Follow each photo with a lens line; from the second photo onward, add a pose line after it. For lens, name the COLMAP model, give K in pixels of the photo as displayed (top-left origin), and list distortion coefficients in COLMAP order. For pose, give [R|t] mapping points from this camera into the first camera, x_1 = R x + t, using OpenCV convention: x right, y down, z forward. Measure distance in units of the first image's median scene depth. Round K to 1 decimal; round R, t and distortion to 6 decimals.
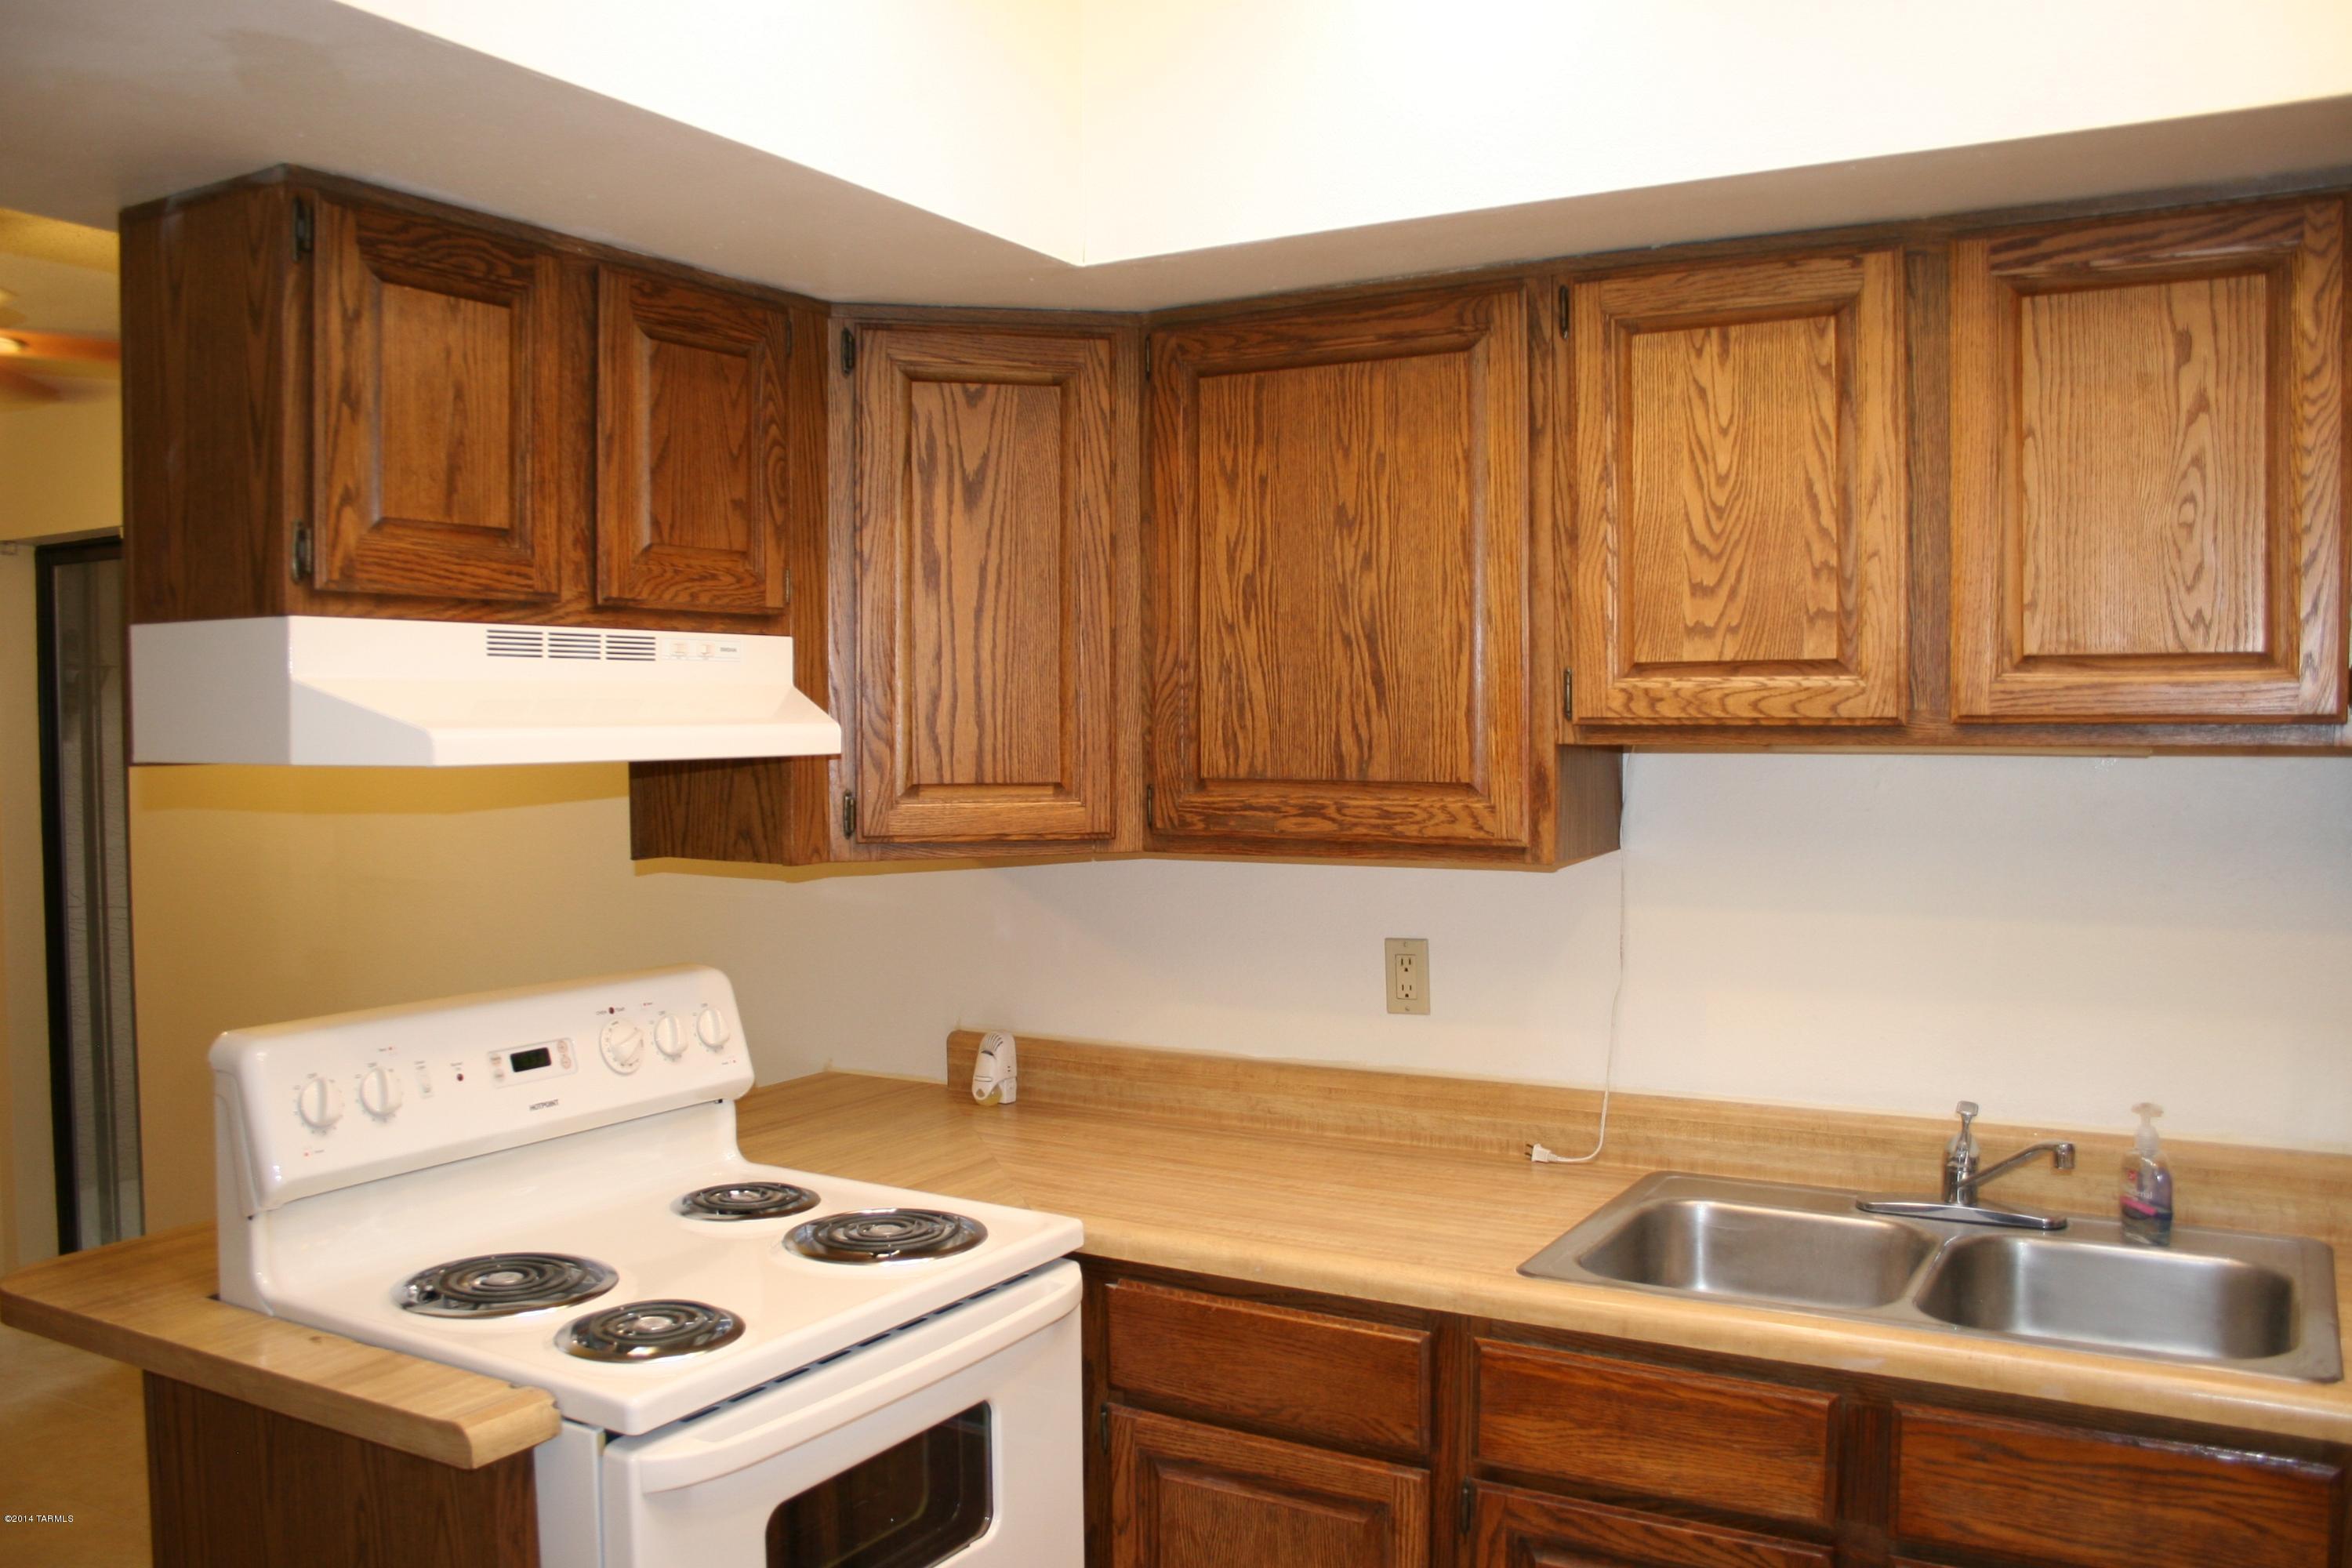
lens RADIAL K [[1932.2, 0, 1156.0], [0, 1932.2, 793.4], [0, 0, 1]] dist [-0.155842, 0.133120]
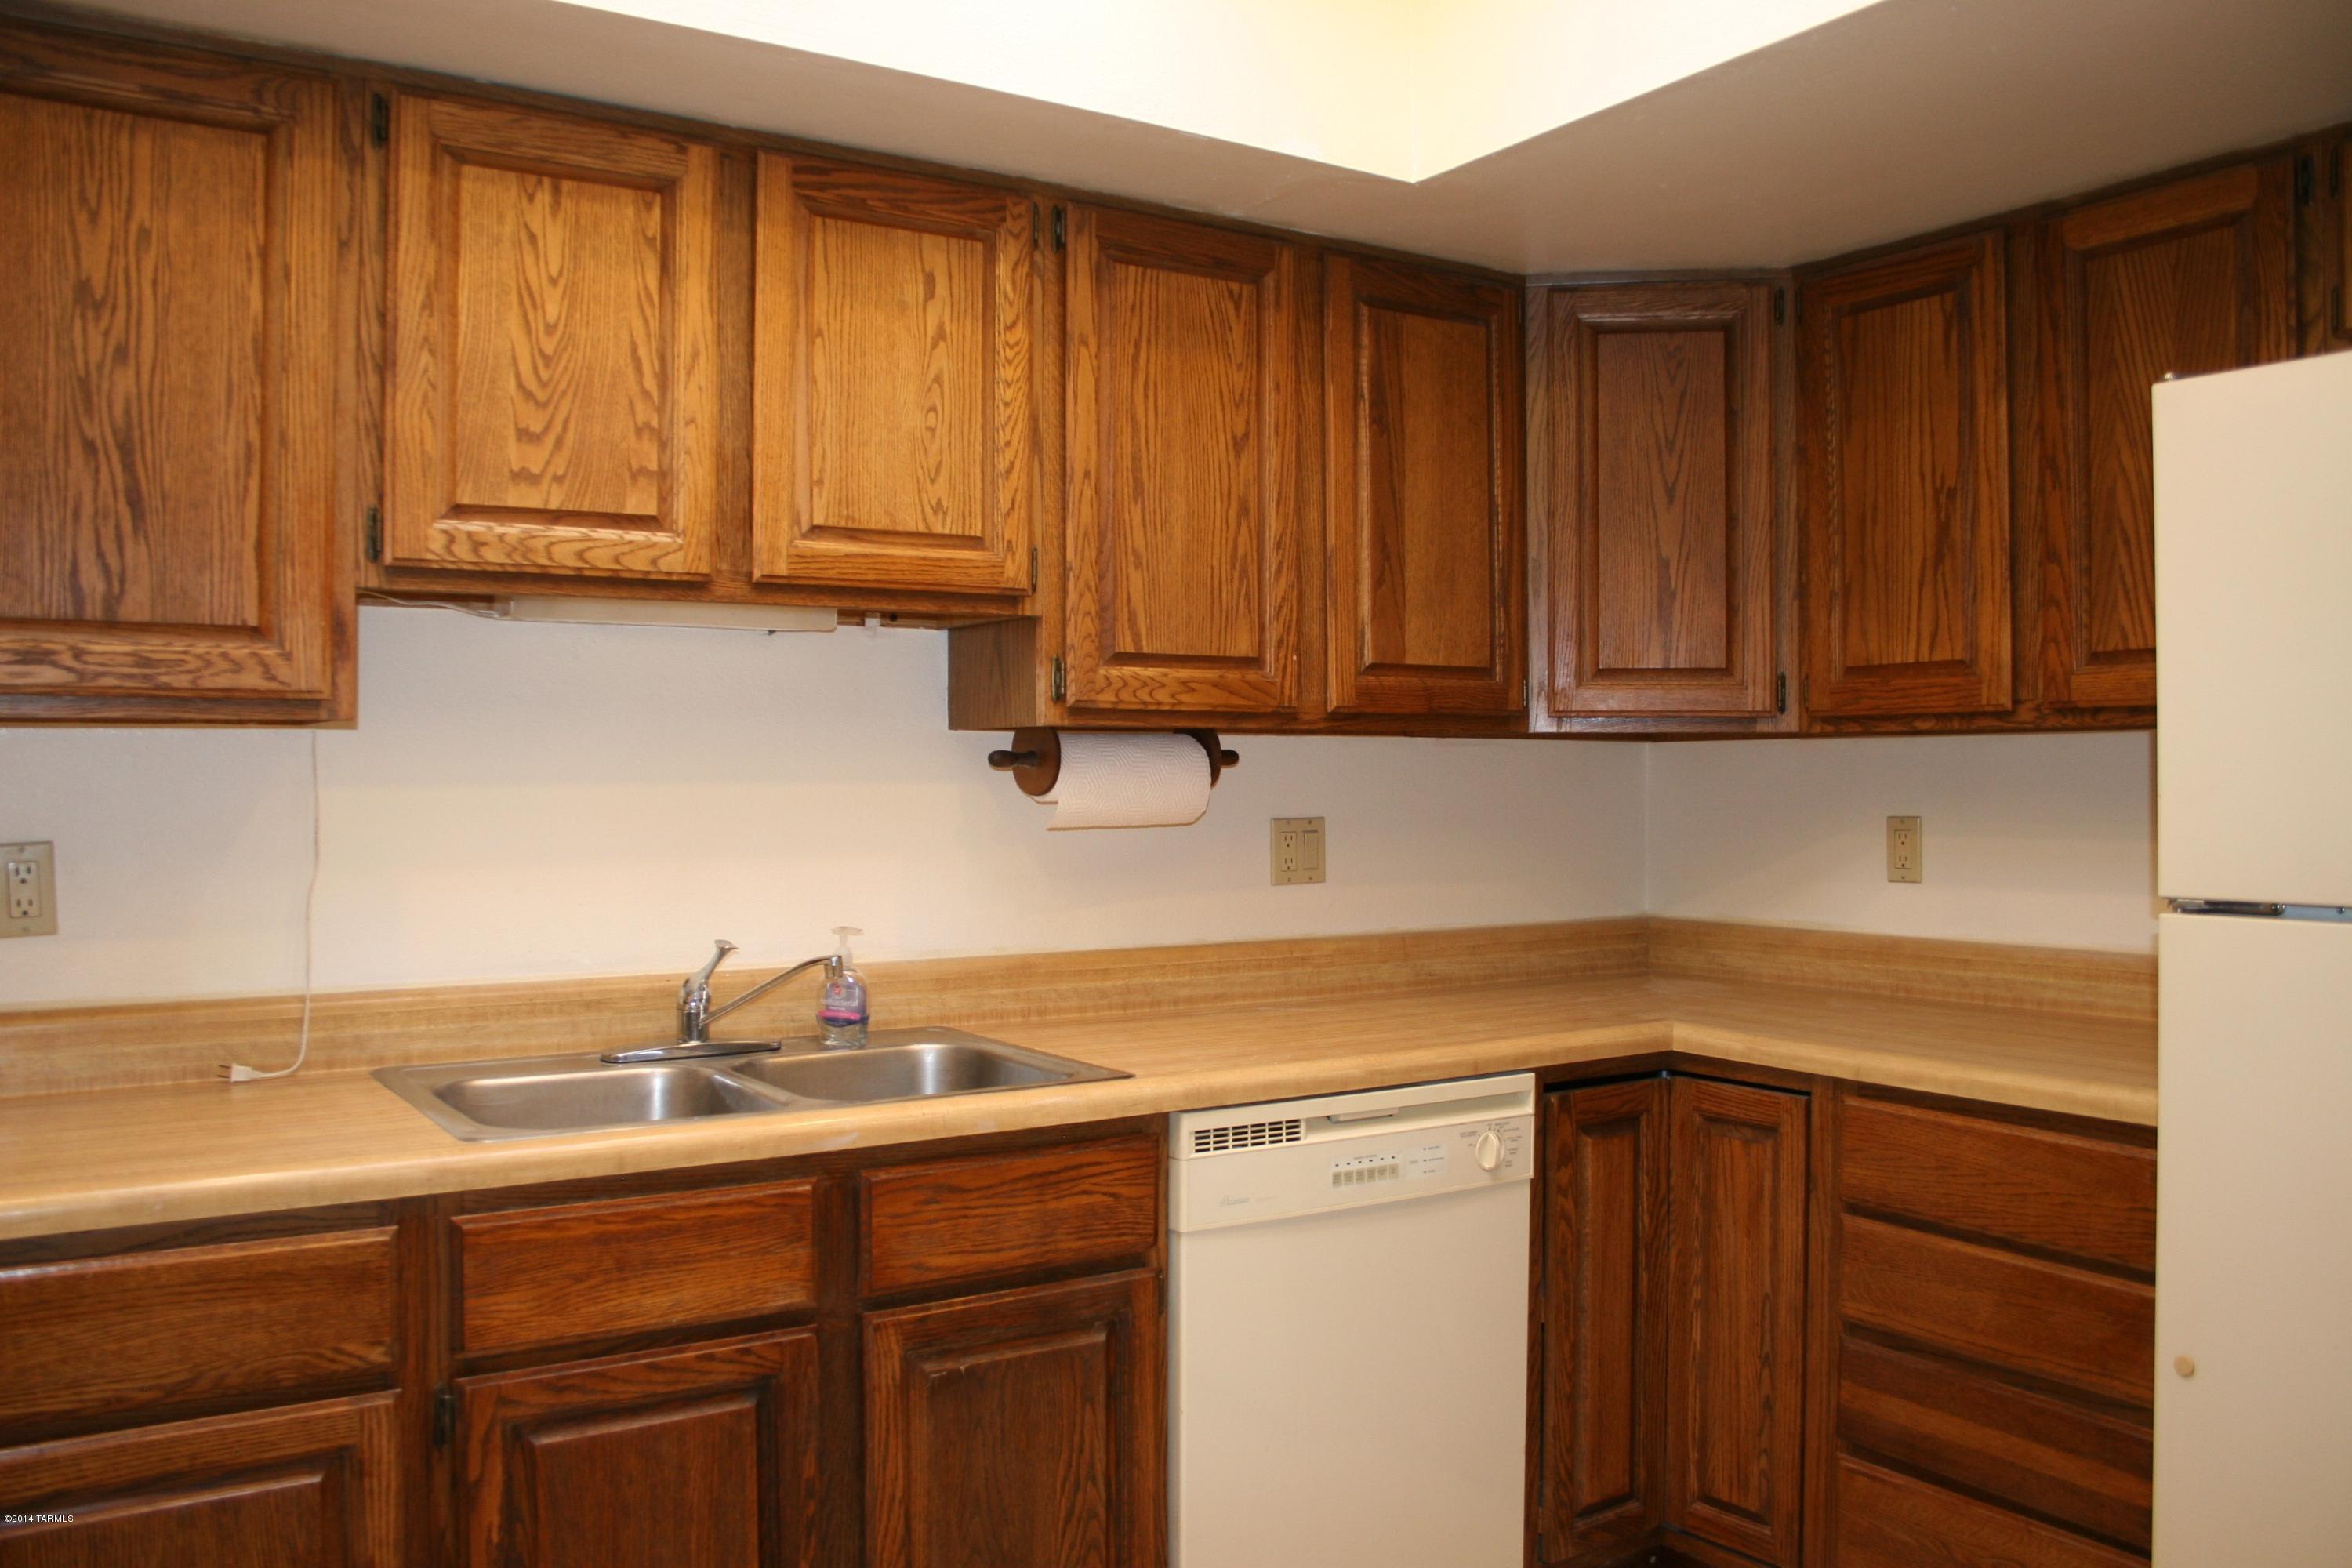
lens RADIAL K [[1932.2, 0, 1156.0], [0, 1932.2, 793.4], [0, 0, 1]] dist [-0.155842, 0.133120]
pose [[0.432751, -0.003173, 0.901508, -0.463257], [0.036985, 0.999214, -0.014237, 0.105642], [-0.900755, 0.039503, 0.432528, 0.293663]]
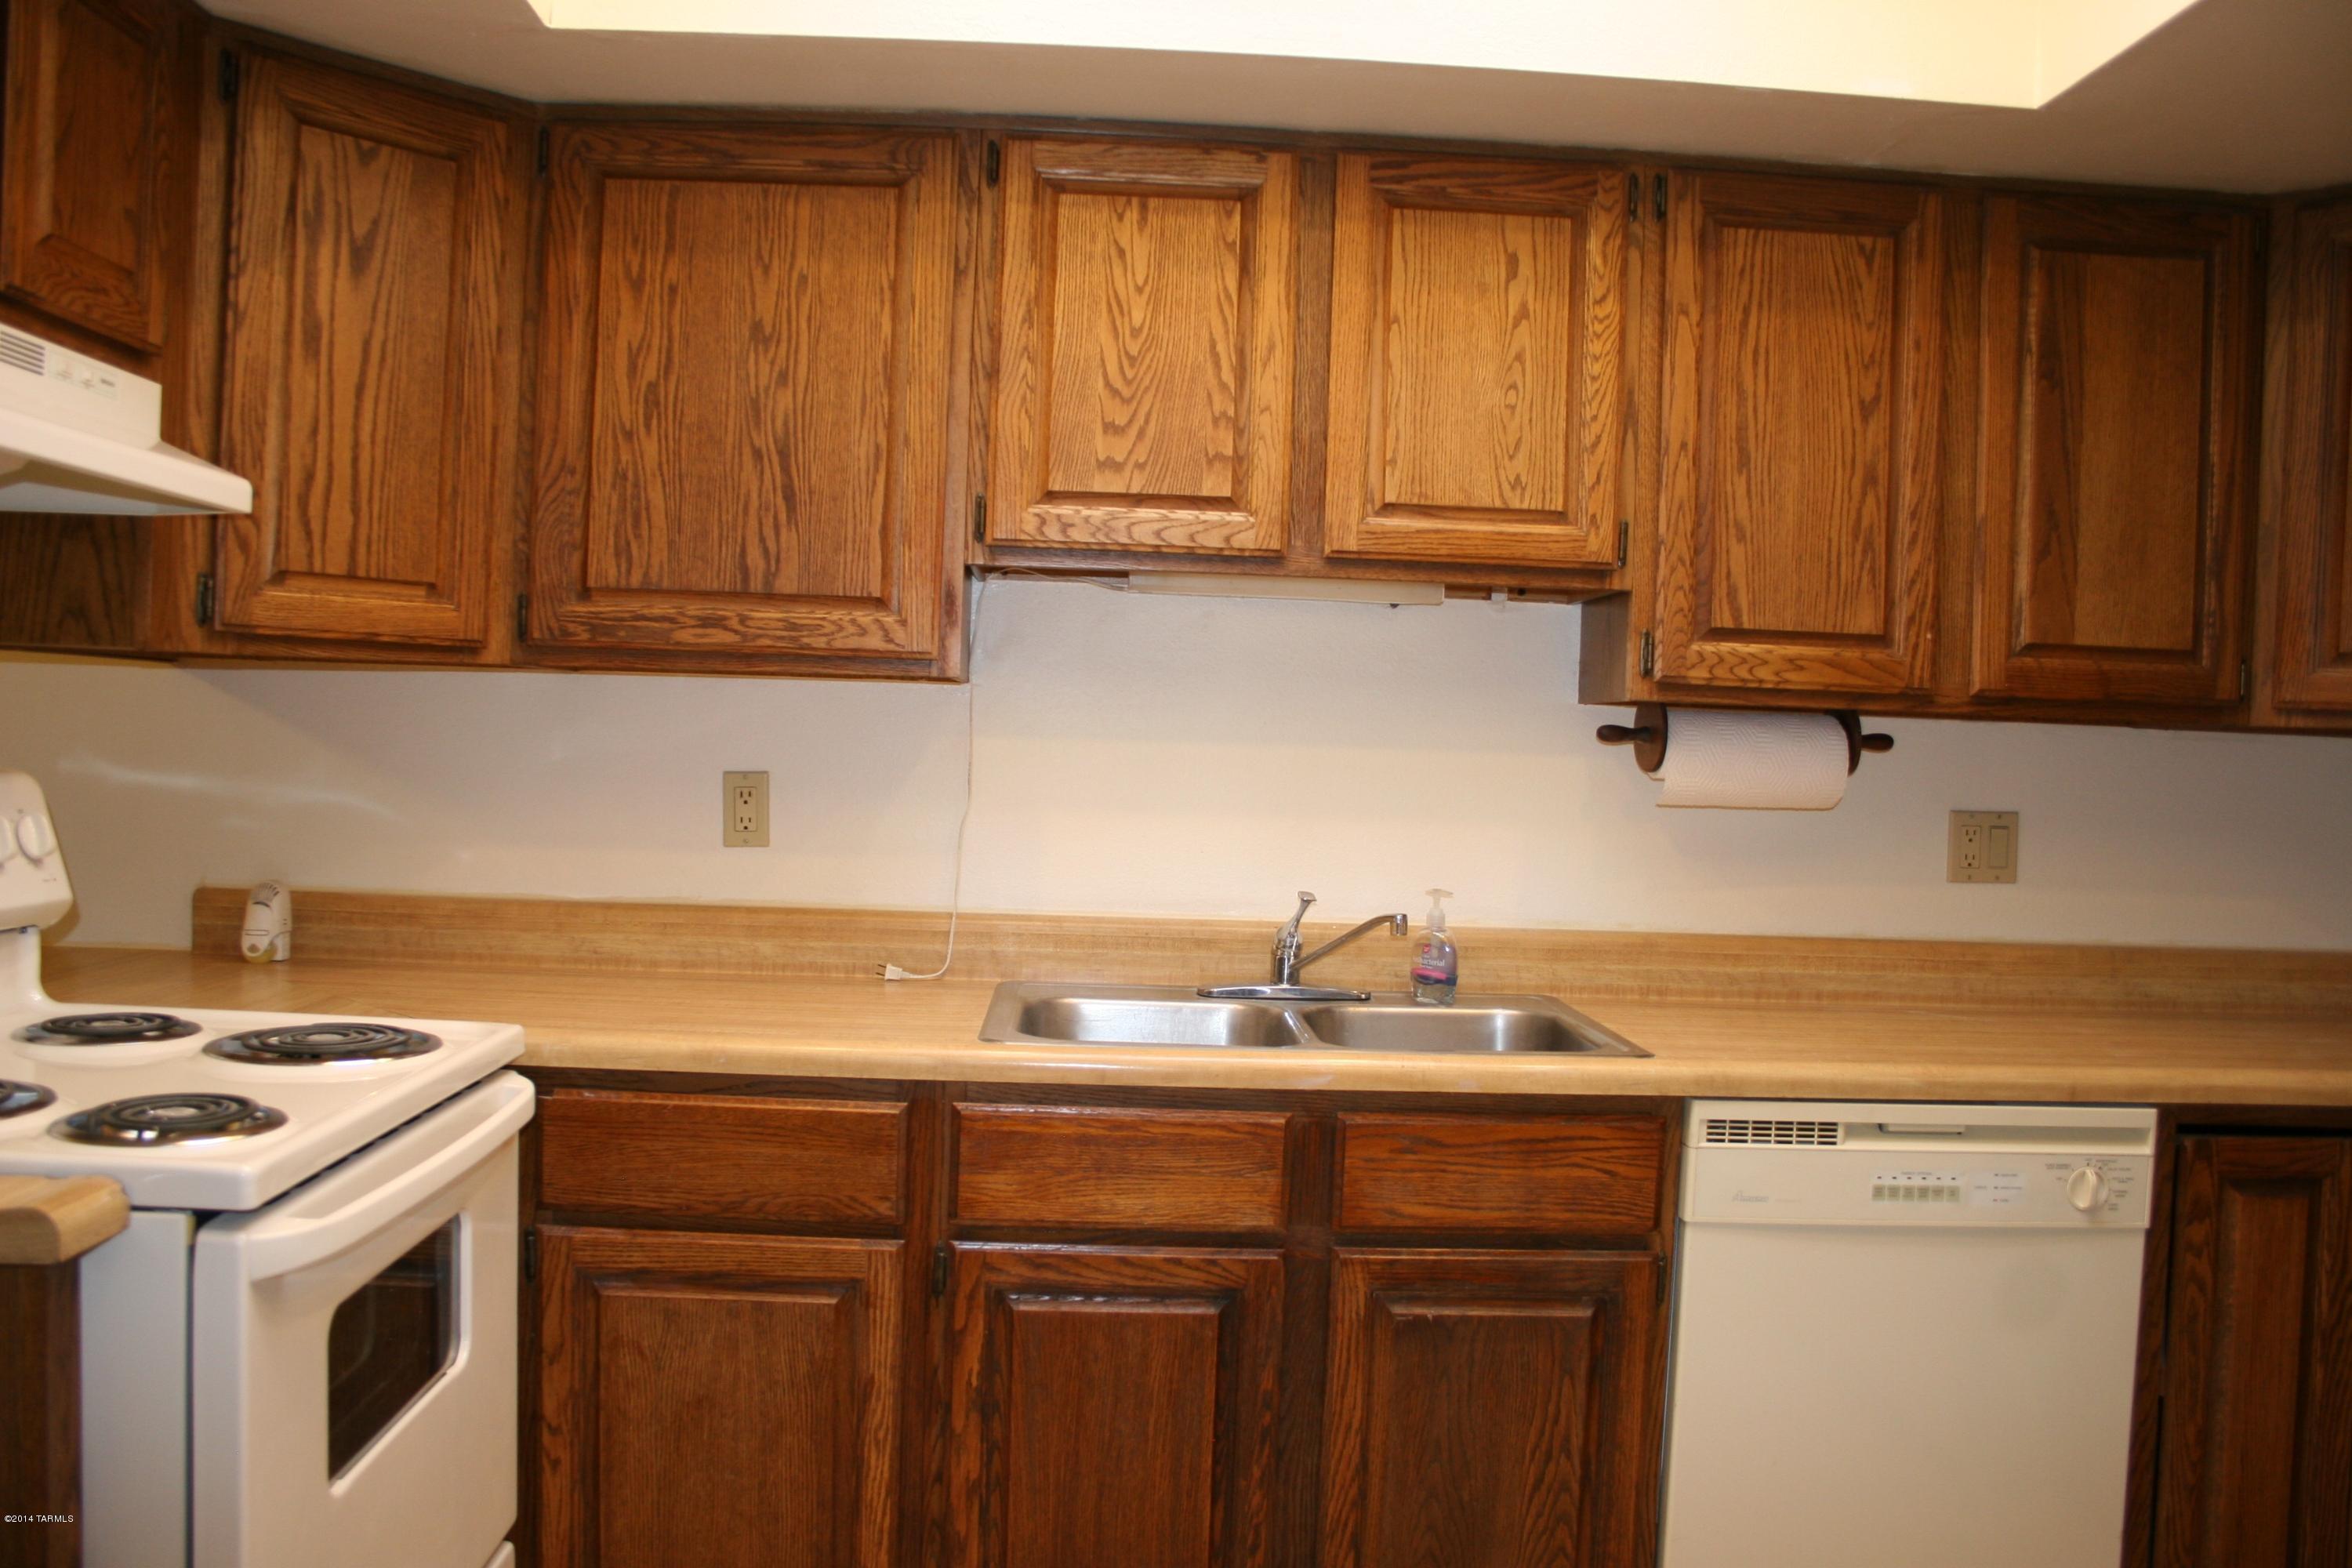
lens RADIAL K [[1932.2, 0, 1156.0], [0, 1932.2, 793.4], [0, 0, 1]] dist [-0.155842, 0.133120]
pose [[0.834387, 0.020201, 0.550809, -0.309114], [-0.017143, 0.999796, -0.010697, 0.118772], [-0.550912, -0.000517, 0.834563, 0.052464]]
